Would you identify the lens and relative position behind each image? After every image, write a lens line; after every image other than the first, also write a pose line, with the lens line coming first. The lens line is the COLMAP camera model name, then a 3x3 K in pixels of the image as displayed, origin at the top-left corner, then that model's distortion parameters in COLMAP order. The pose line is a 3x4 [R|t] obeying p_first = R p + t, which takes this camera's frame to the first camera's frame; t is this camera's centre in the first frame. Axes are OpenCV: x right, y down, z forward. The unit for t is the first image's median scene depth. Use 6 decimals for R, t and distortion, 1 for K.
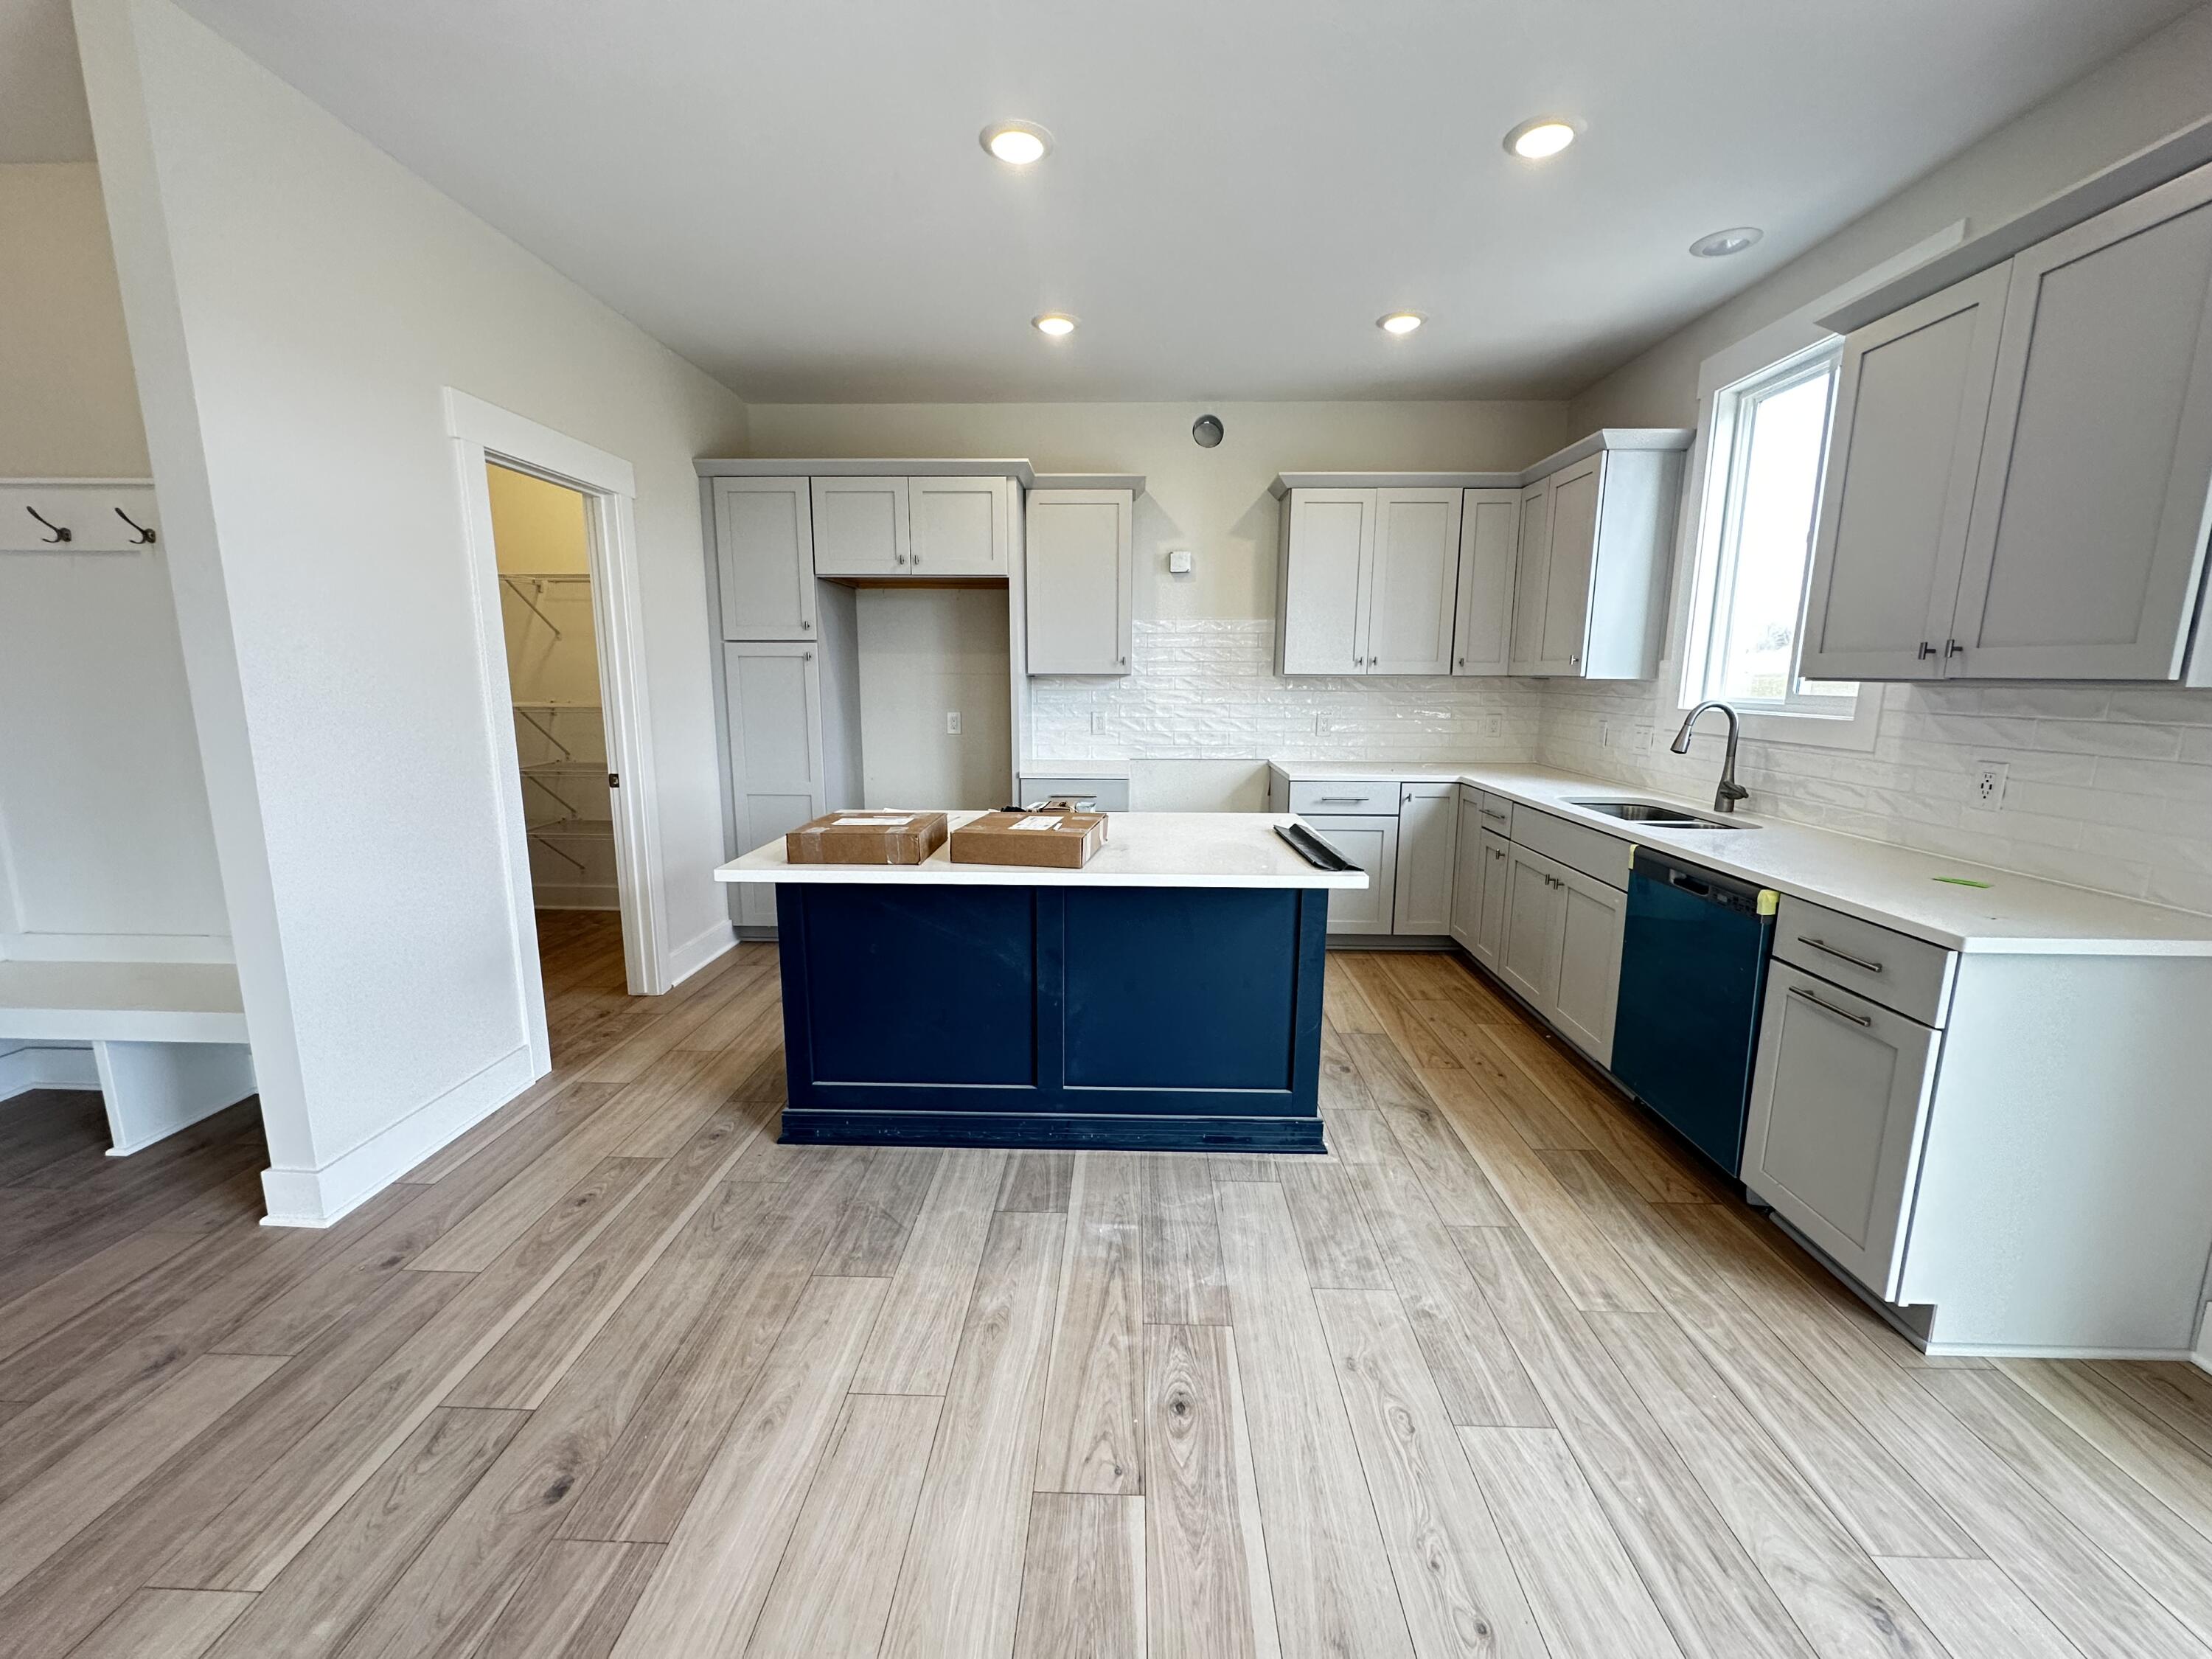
lens RADIAL K [[883.7, 0, 1109.8], [0, 883.7, 828.1], [0, 0, 1]] dist [-0.003861, 0.000880]
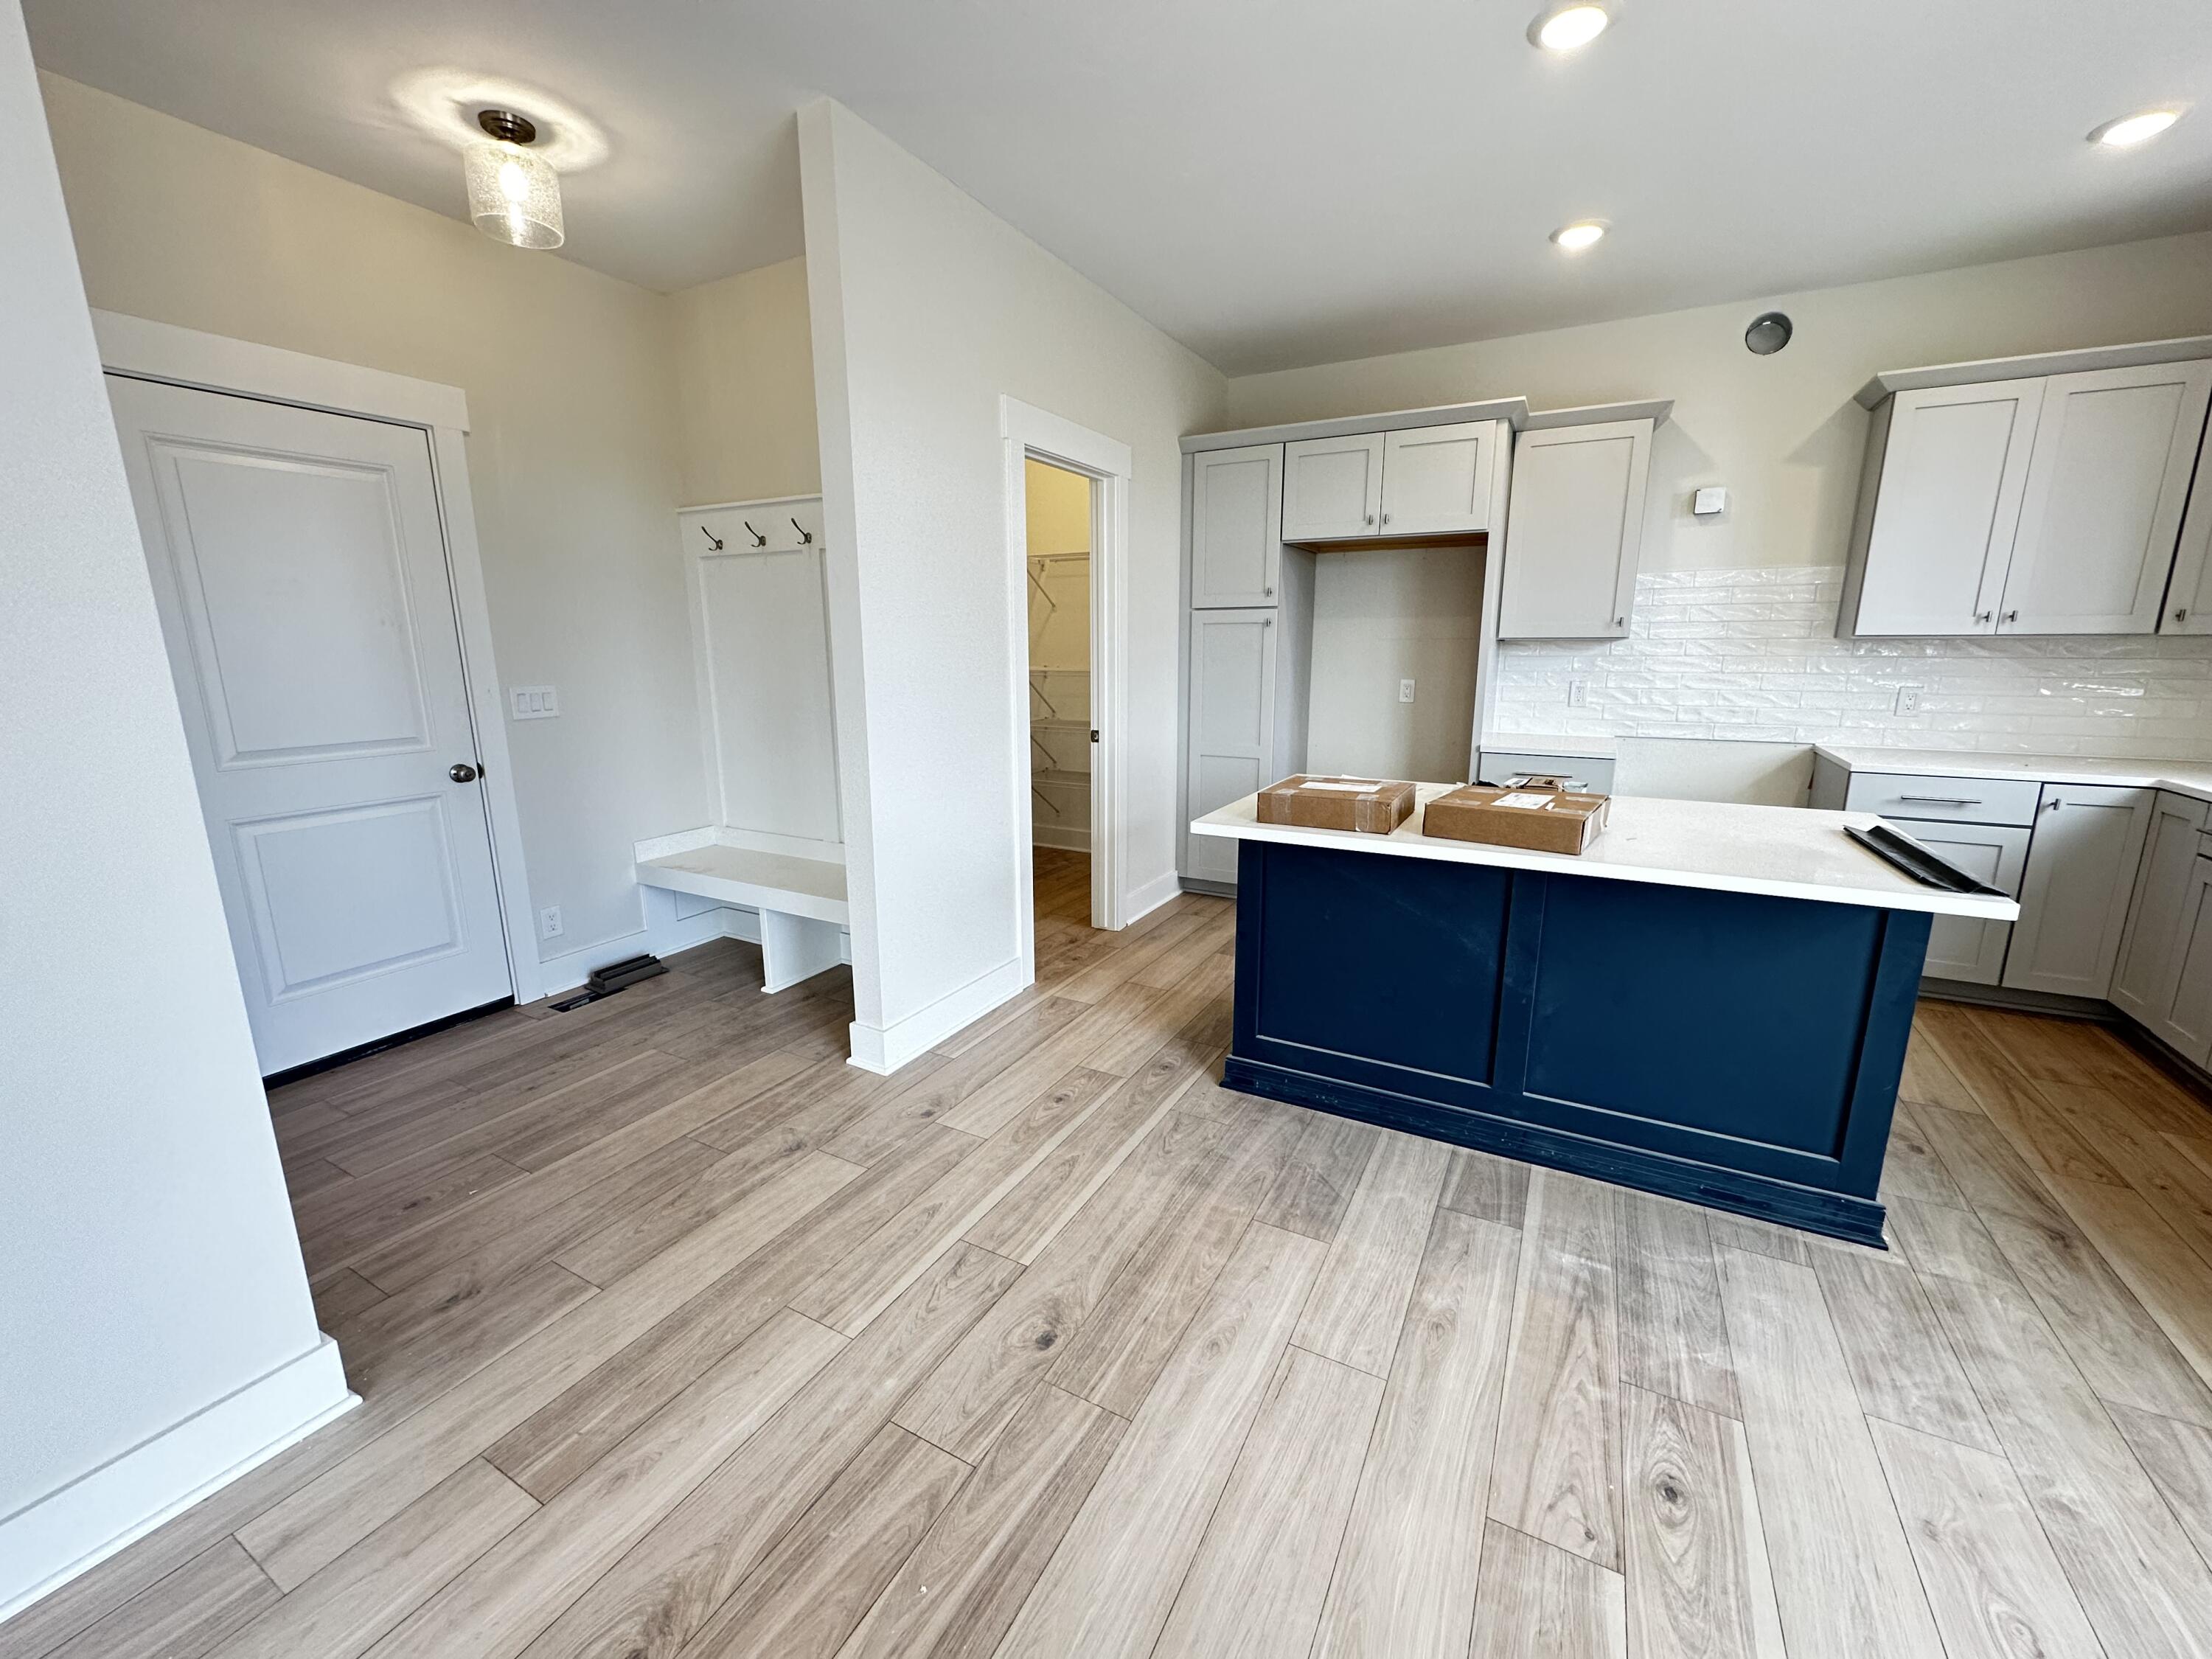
lens RADIAL K [[883.7, 0, 1105.8], [0, 883.7, 829.3], [0, 0, 1]] dist [-0.003861, 0.000880]
pose [[0.891090, 0.086534, -0.445500, -0.059324], [-0.070833, 0.996142, 0.051812, 0.006930], [0.448265, -0.014613, 0.893781, 0.000099]]
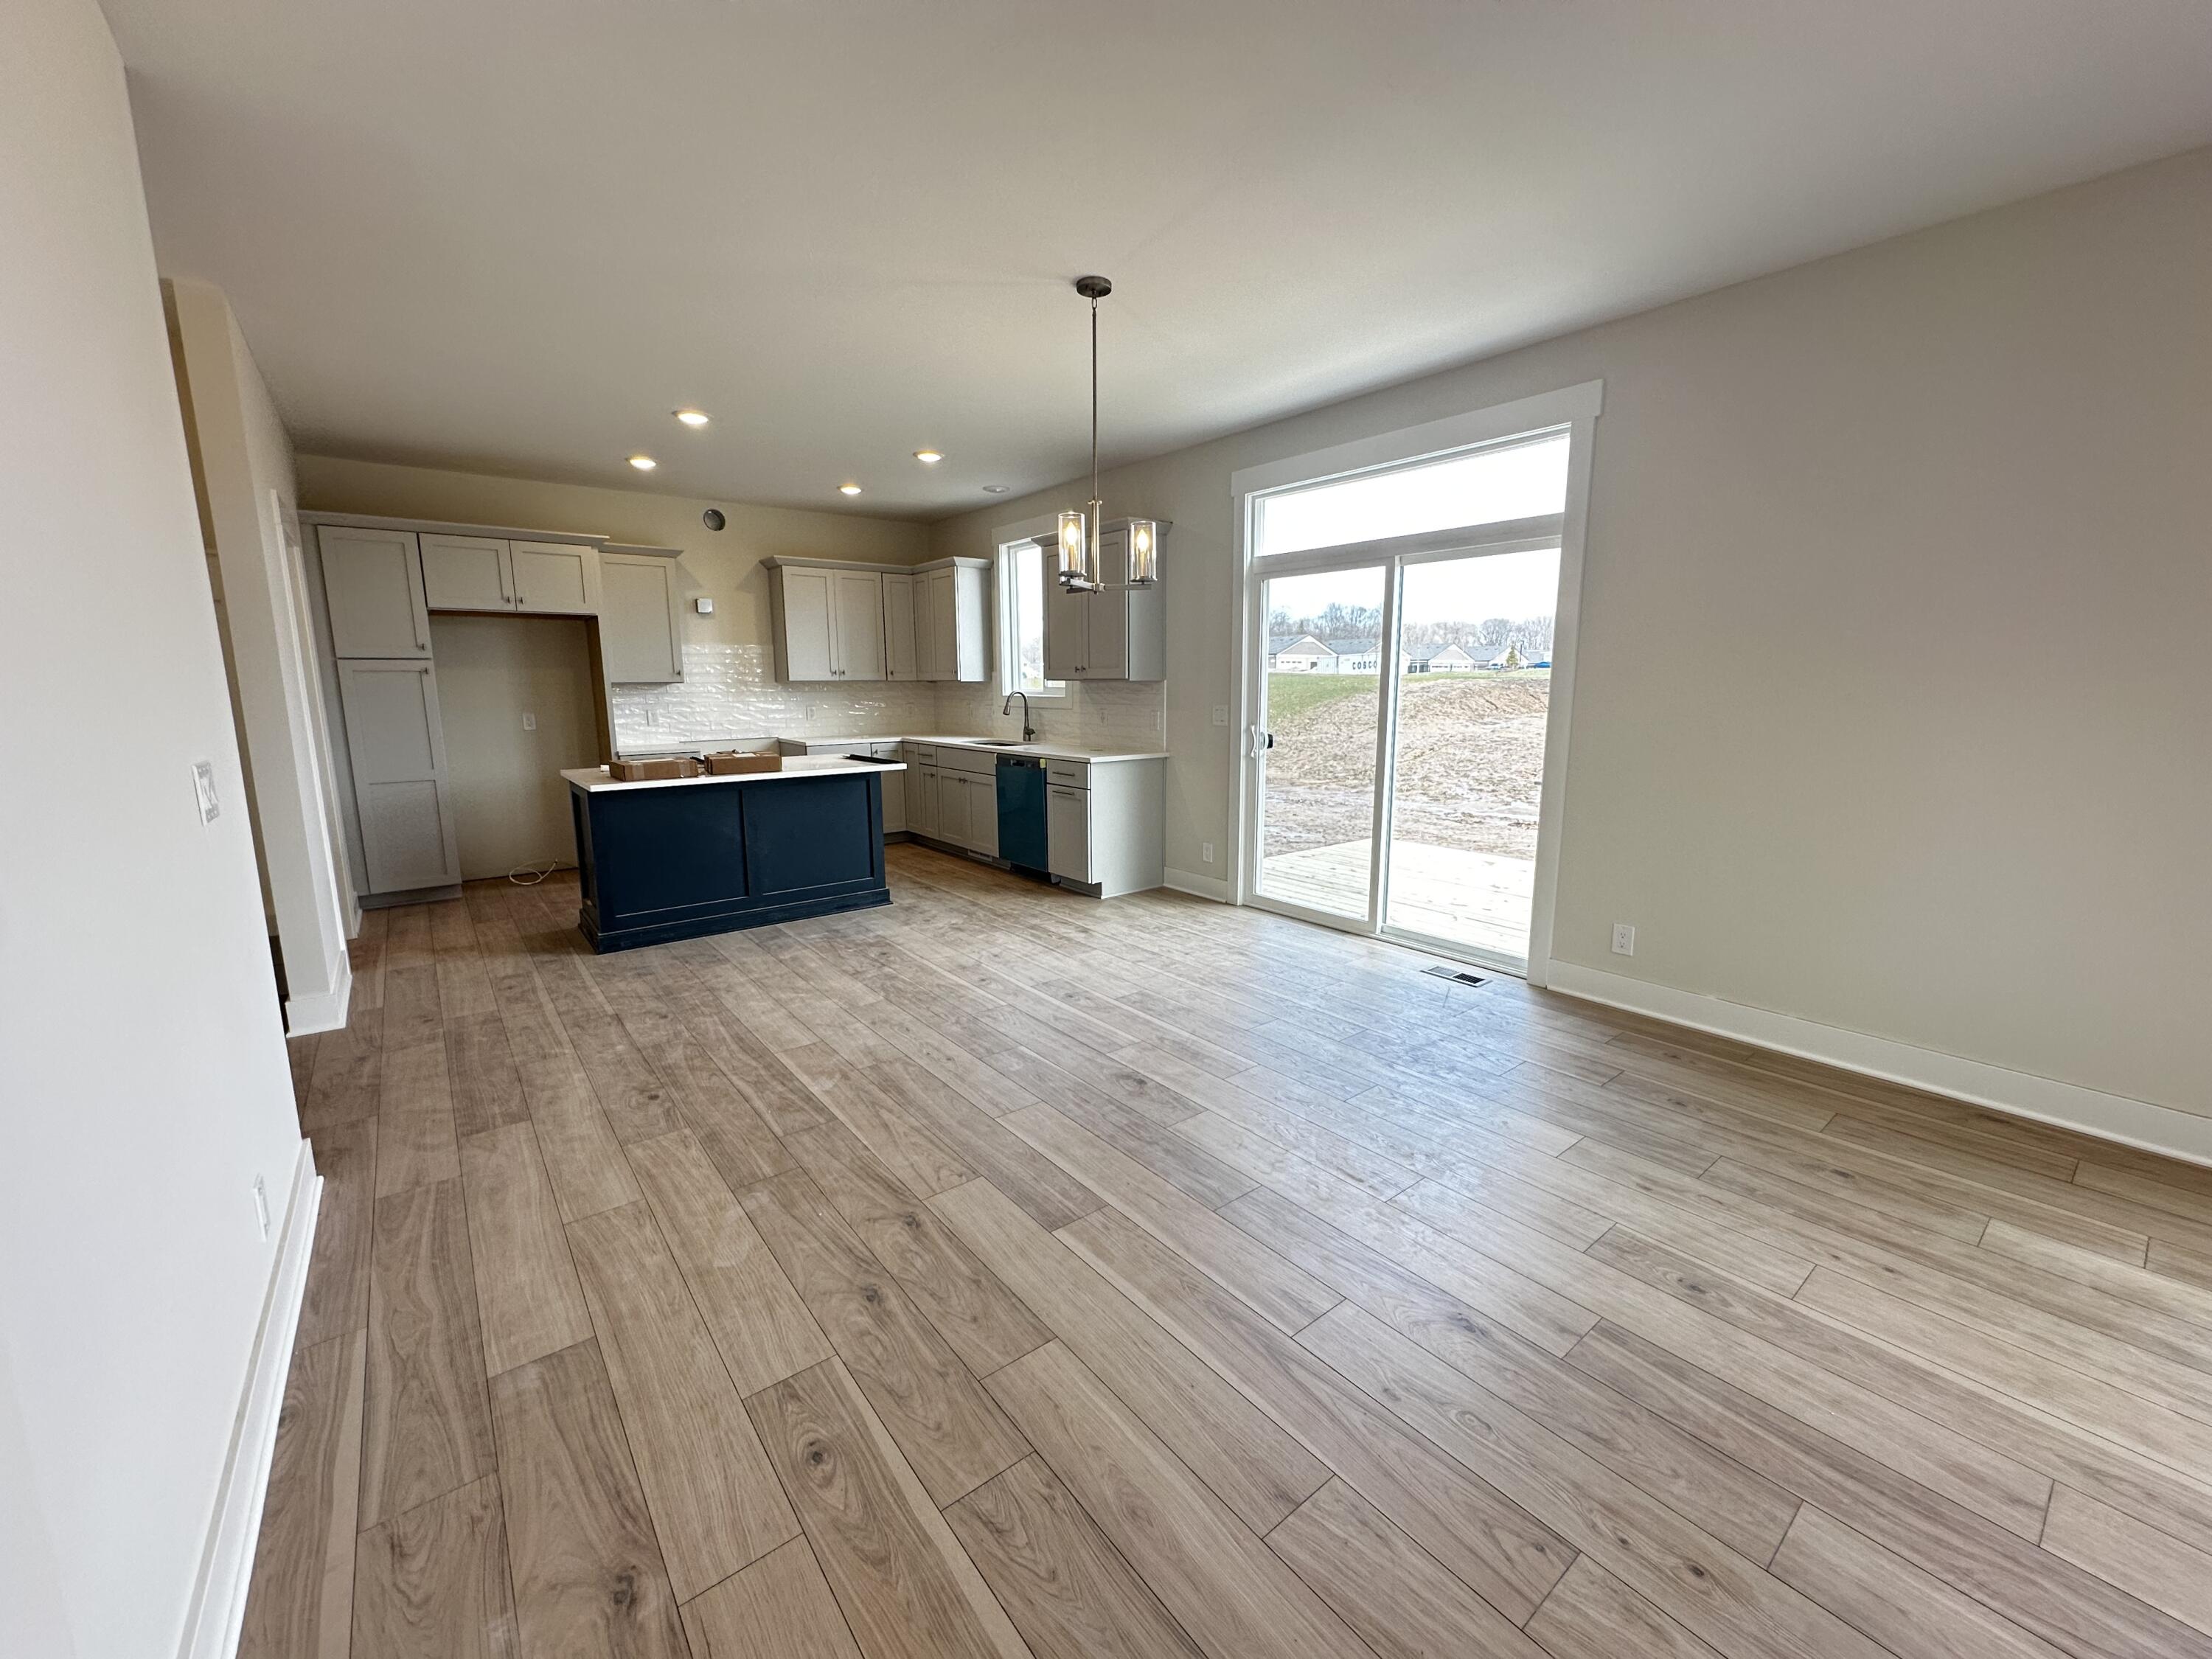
lens RADIAL K [[883.7, 0, 1104.2], [0, 883.7, 828.6], [0, 0, 1]] dist [-0.003861, 0.000880]
pose [[0.768446, -0.115429, 0.629418, -0.743760], [0.120383, 0.992111, 0.034970, 0.189832], [-0.628490, 0.048898, 0.776279, -1.074620]]
